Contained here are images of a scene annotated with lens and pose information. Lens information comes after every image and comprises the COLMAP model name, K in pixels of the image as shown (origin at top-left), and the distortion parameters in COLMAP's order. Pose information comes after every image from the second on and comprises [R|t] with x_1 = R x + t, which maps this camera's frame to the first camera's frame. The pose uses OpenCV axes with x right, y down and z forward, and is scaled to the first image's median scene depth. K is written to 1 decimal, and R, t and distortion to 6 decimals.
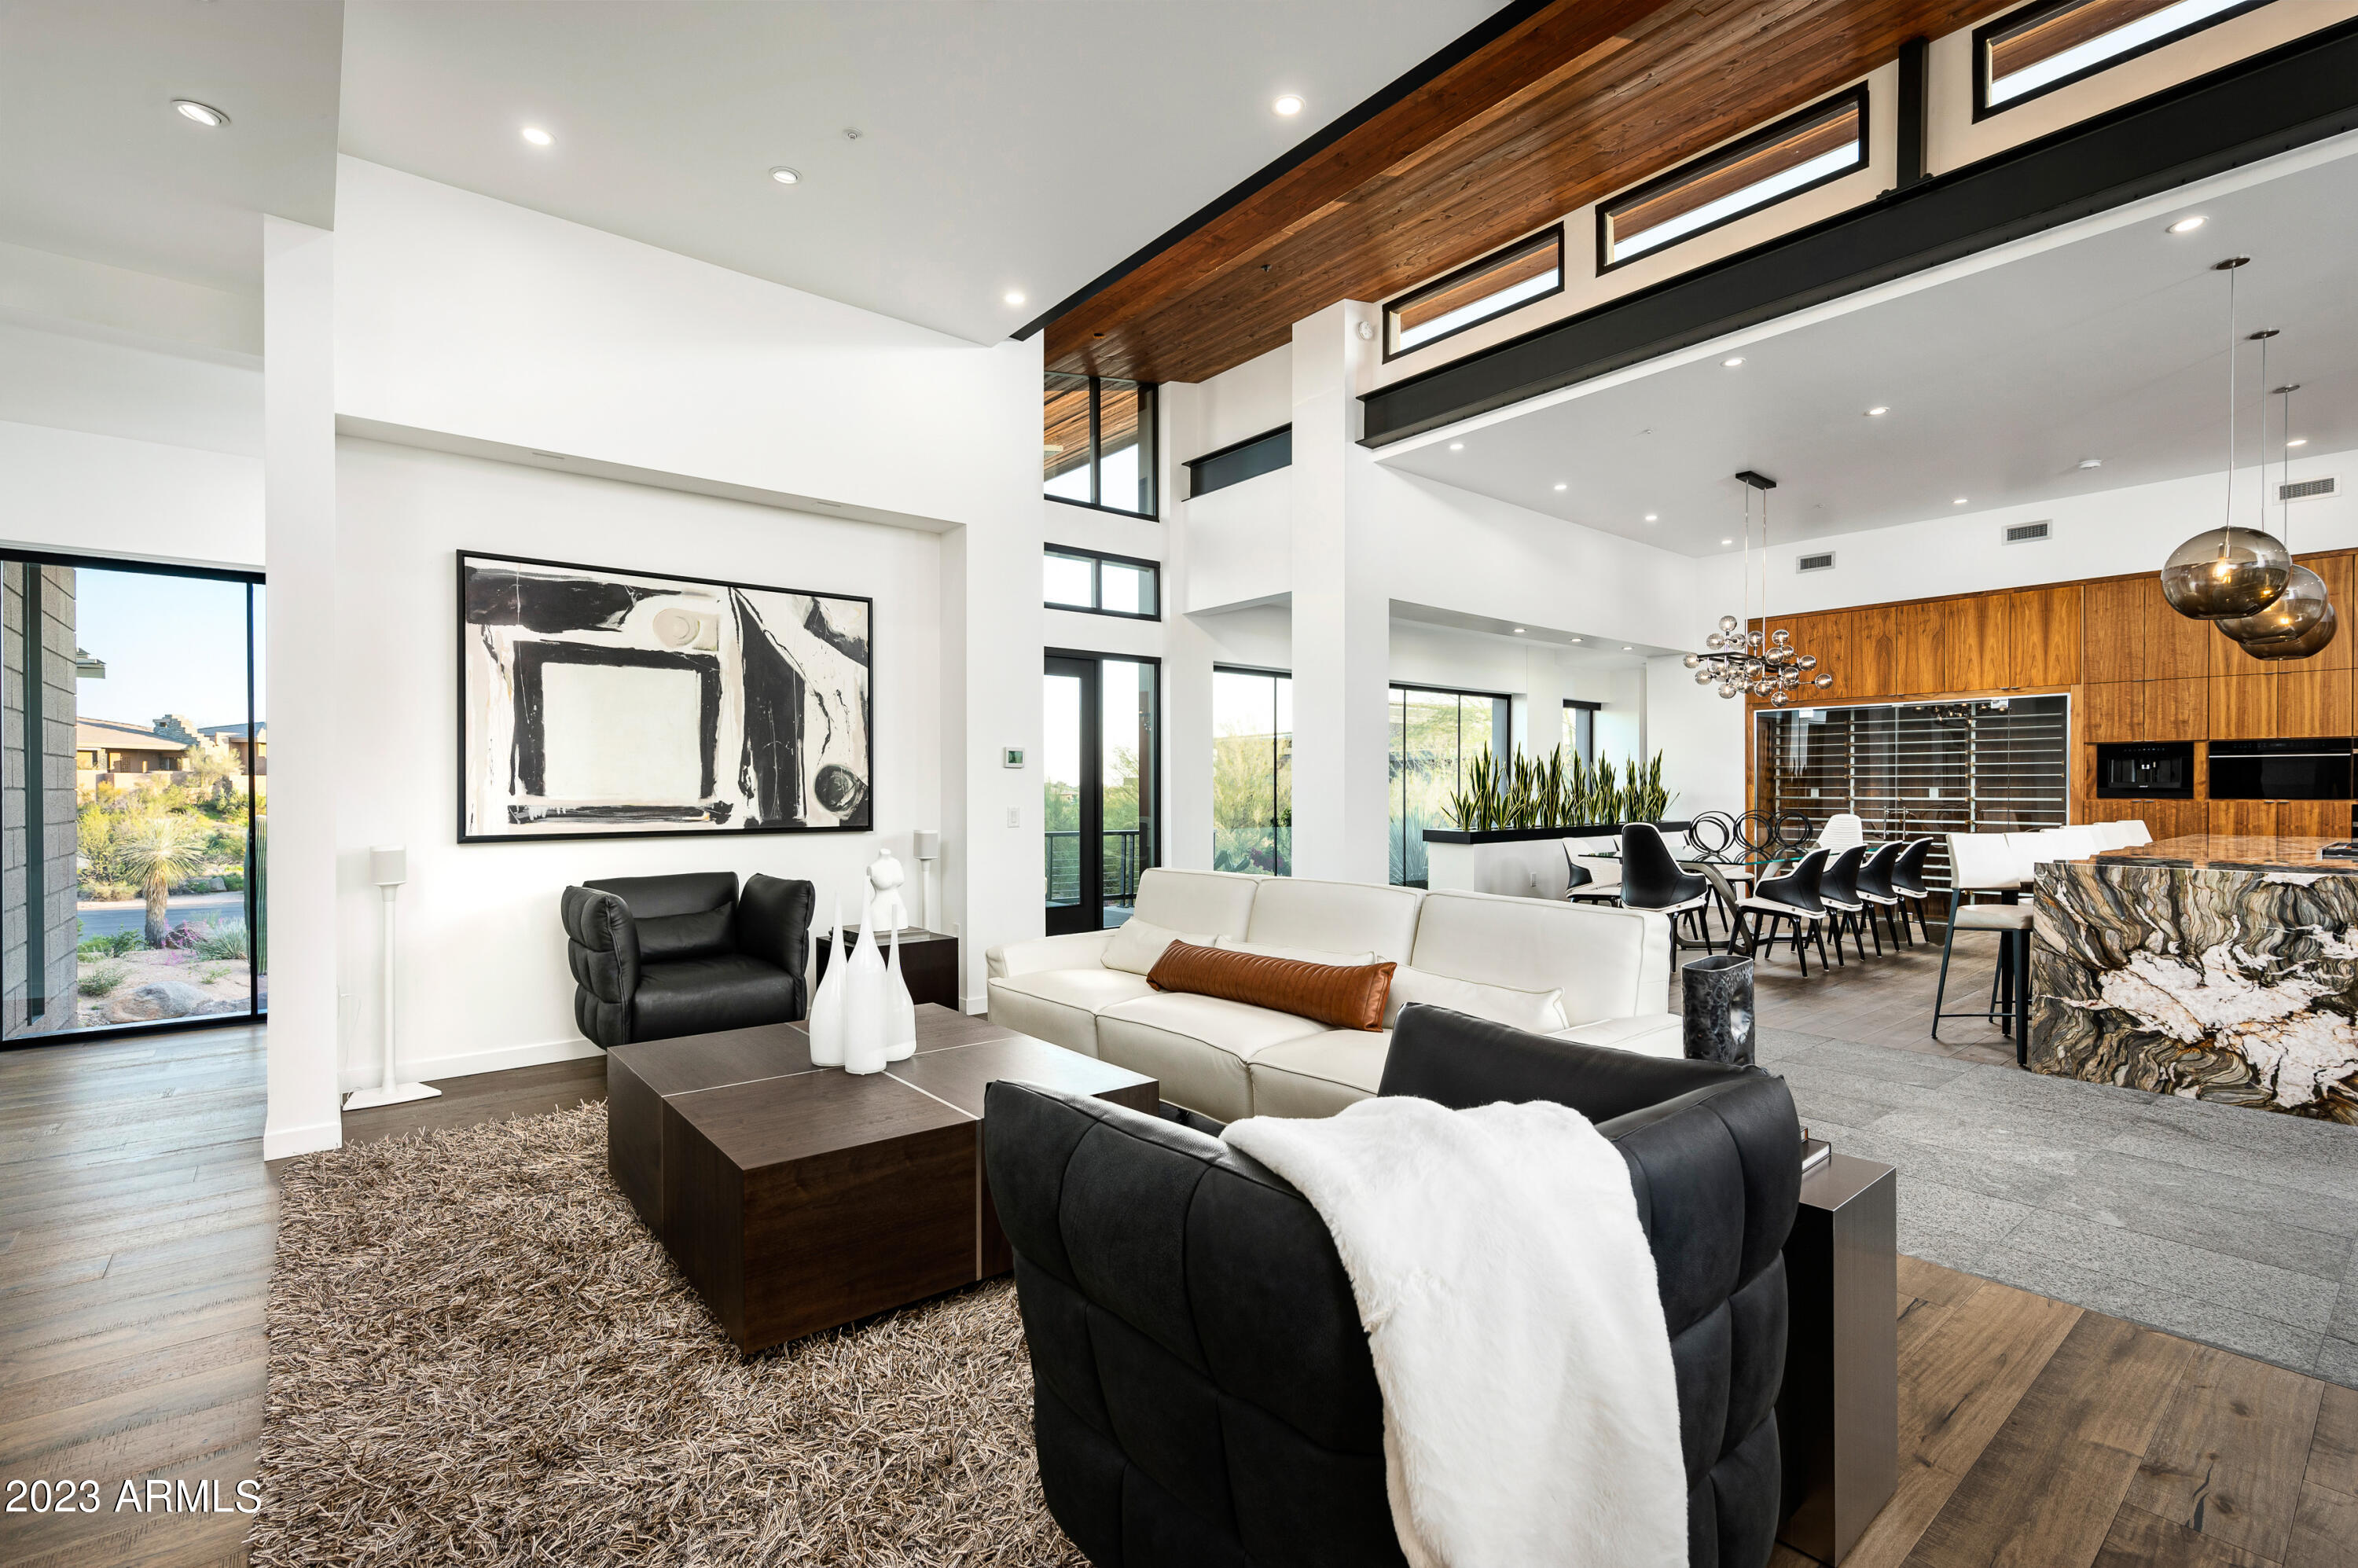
lens RADIAL K [[1032.3, 0, 1166.4], [0, 1032.3, 787.5], [0, 0, 1]] dist [-0.001311, 0.000081]
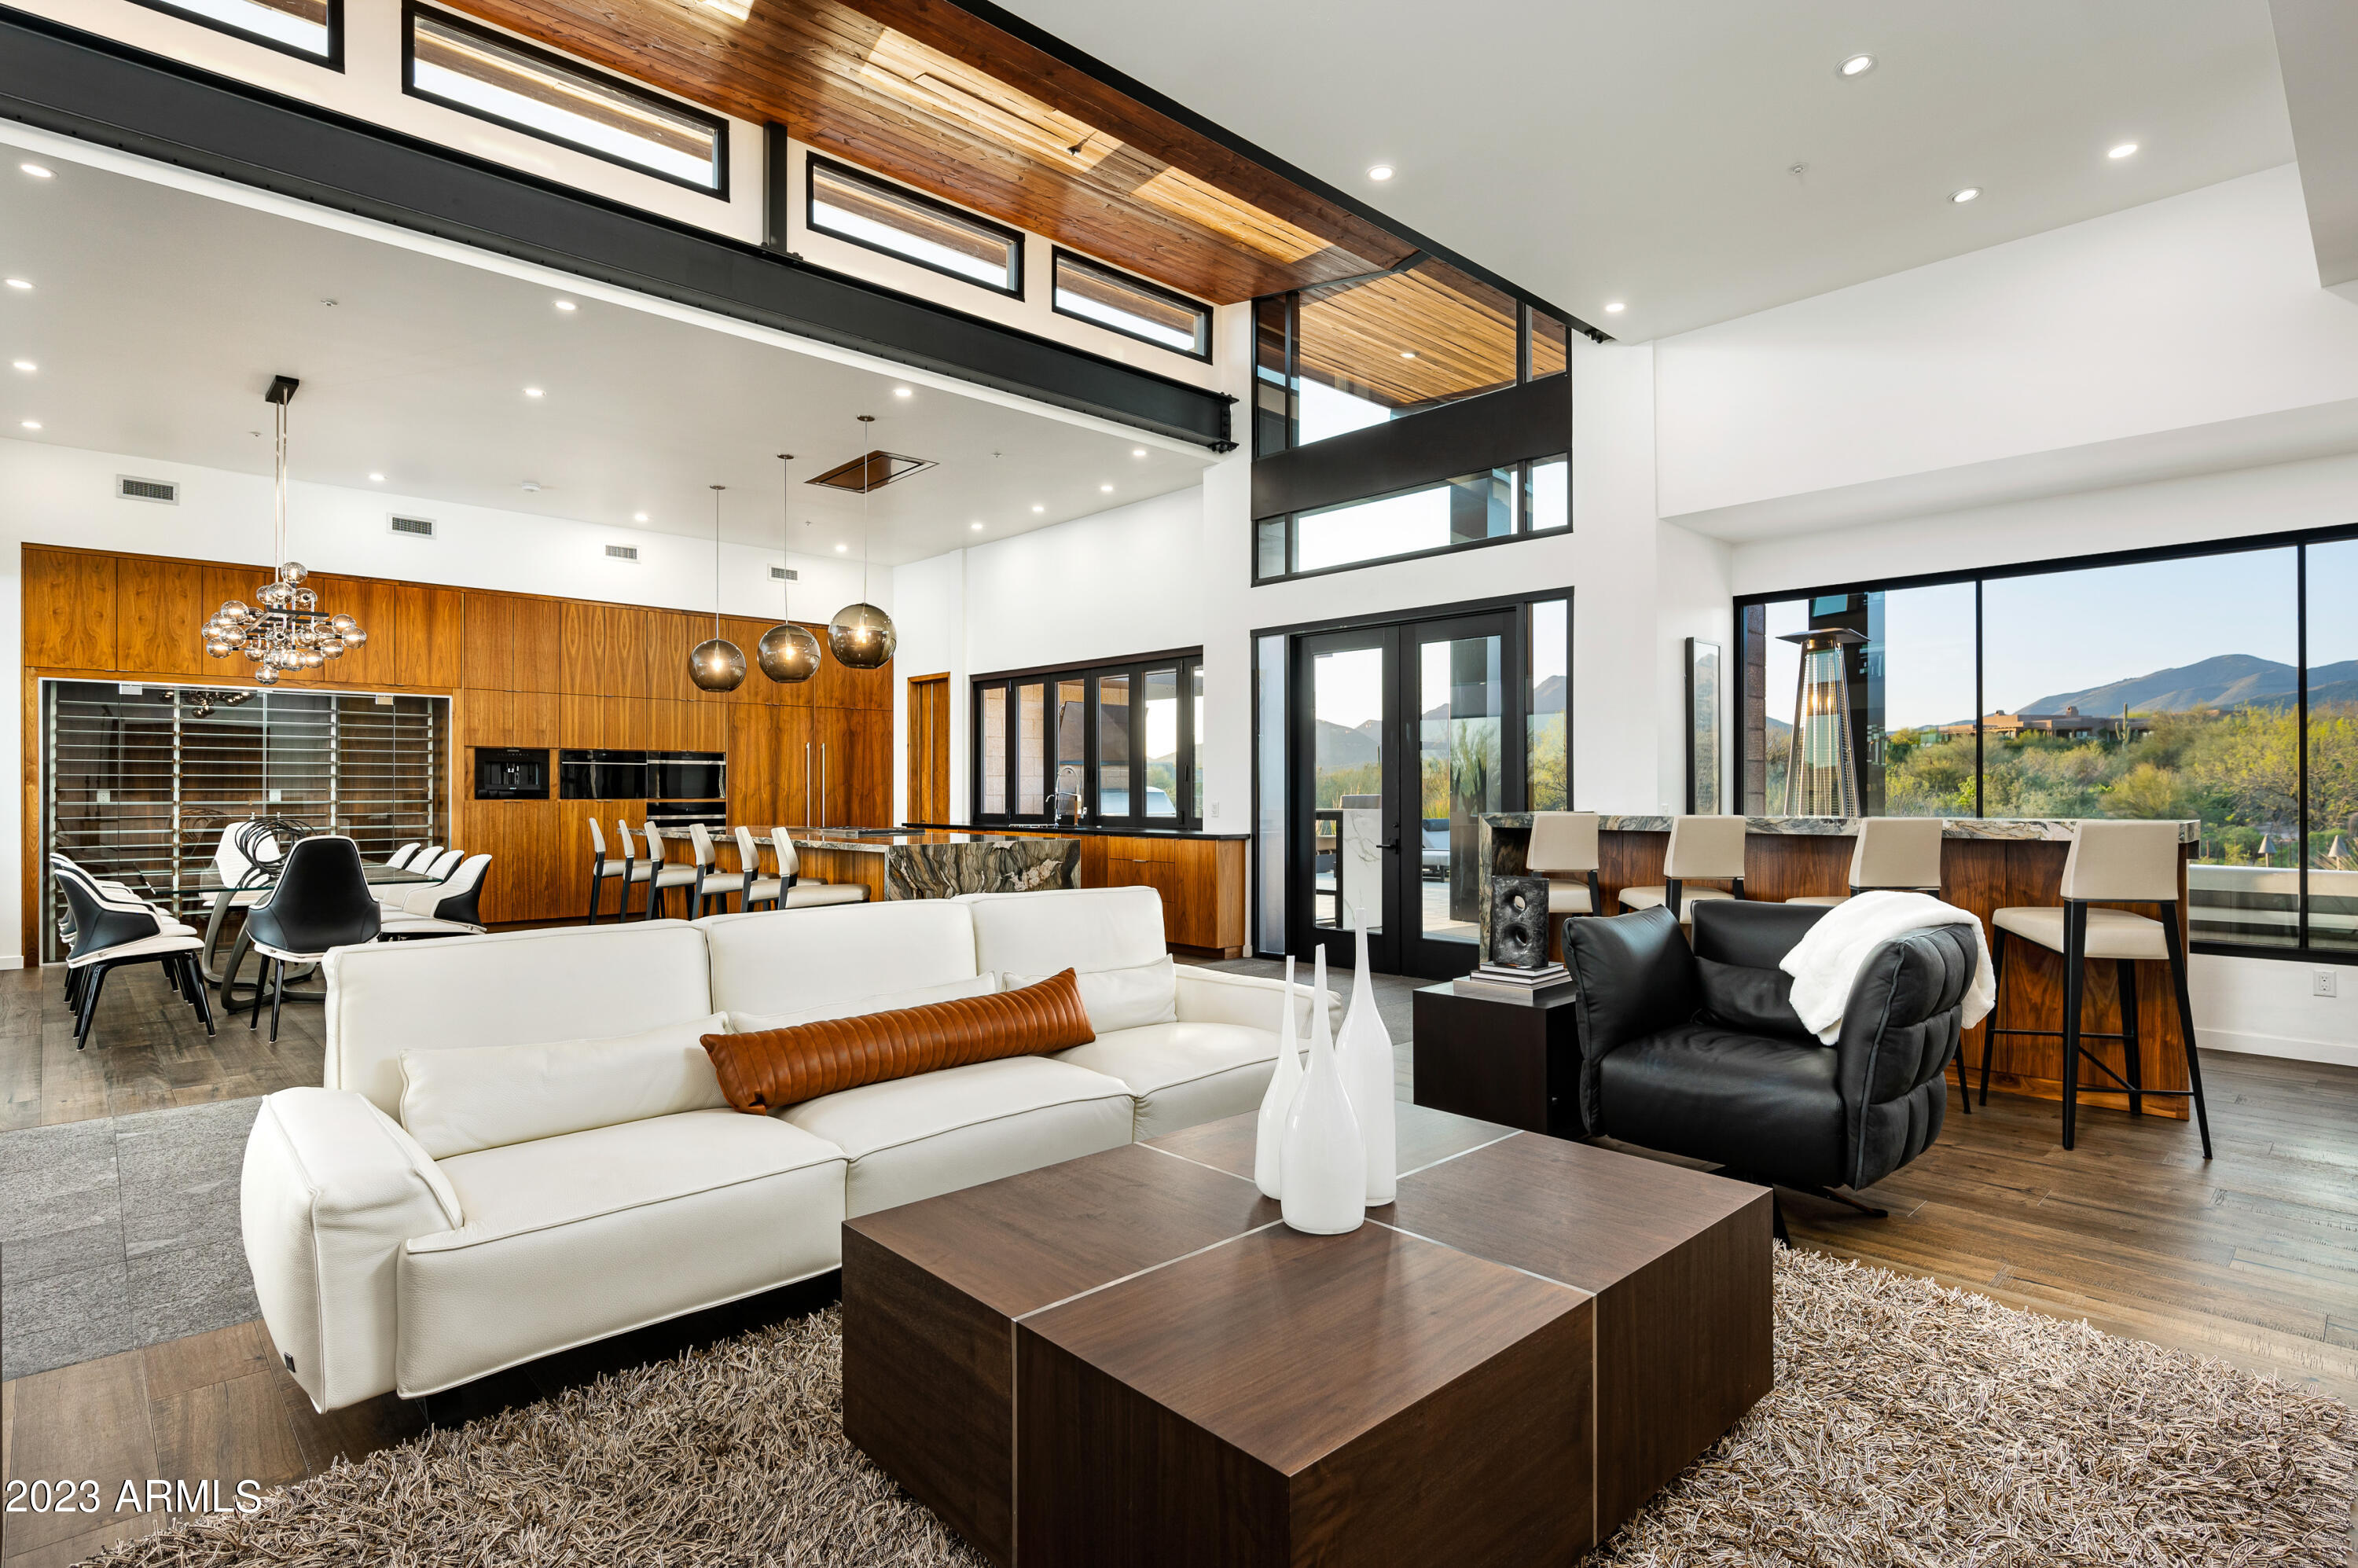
lens RADIAL K [[1150.3, 0, 1173.1], [0, 1150.3, 780.6], [0, 0, 1]] dist [-0.002275, -0.000437]
pose [[-0.059029, 0.008804, 0.998217, -0.322308], [0.000184, 0.999961, -0.008809, 0.001996], [-0.998256, -0.000337, -0.059028, 0.379851]]
